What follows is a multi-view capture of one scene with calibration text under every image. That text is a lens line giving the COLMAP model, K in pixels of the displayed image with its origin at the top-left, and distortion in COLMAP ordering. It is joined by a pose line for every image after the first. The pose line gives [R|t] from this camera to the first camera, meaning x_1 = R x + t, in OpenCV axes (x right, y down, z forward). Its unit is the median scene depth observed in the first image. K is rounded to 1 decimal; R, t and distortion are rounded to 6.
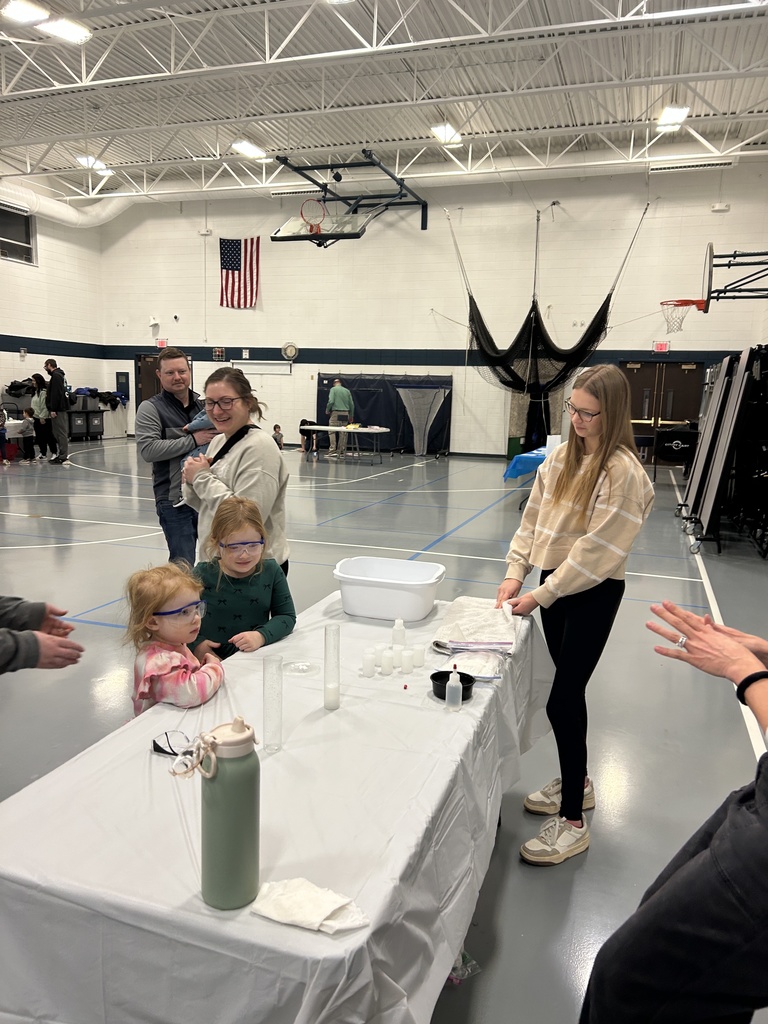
lens RADIAL K [[772.8, 0, 384.0], [0, 772.8, 512.0], [0, 0, 1]] dist [0.005485, 0.002319]
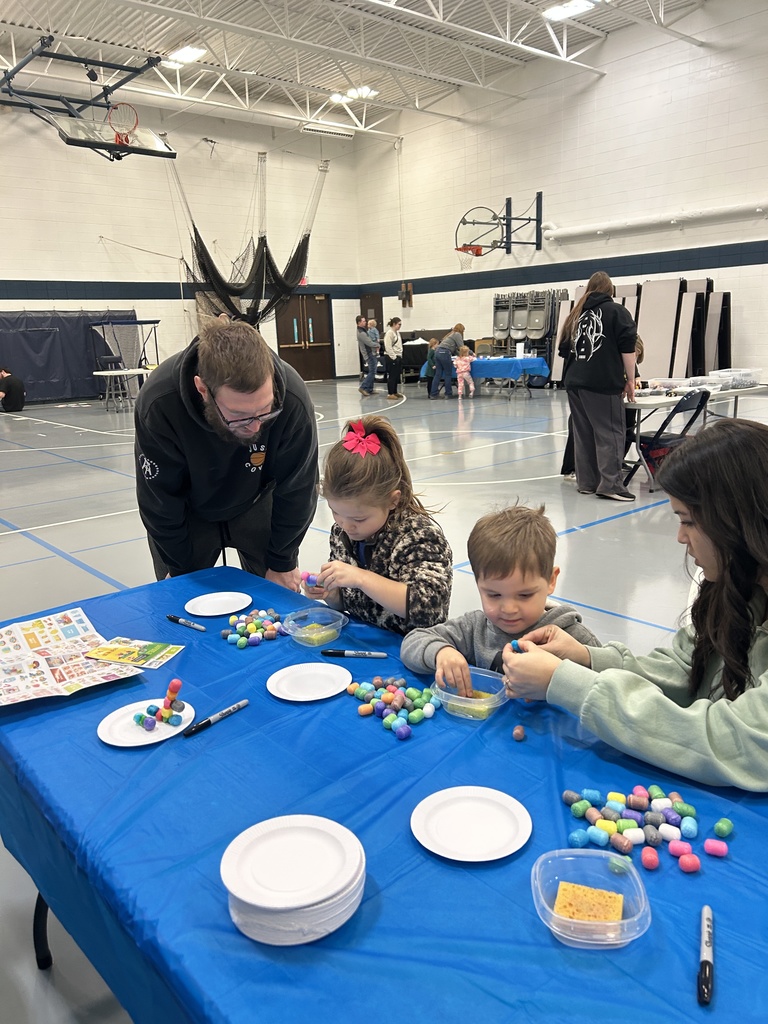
lens RADIAL K [[772.8, 0, 384.0], [0, 772.8, 512.0], [0, 0, 1]] dist [0.005485, 0.002319]
pose [[0.507834, -0.239760, 0.827418, -0.564911], [0.173943, 0.969244, 0.174098, -0.044976], [-0.843711, 0.055511, 0.533919, 0.231180]]
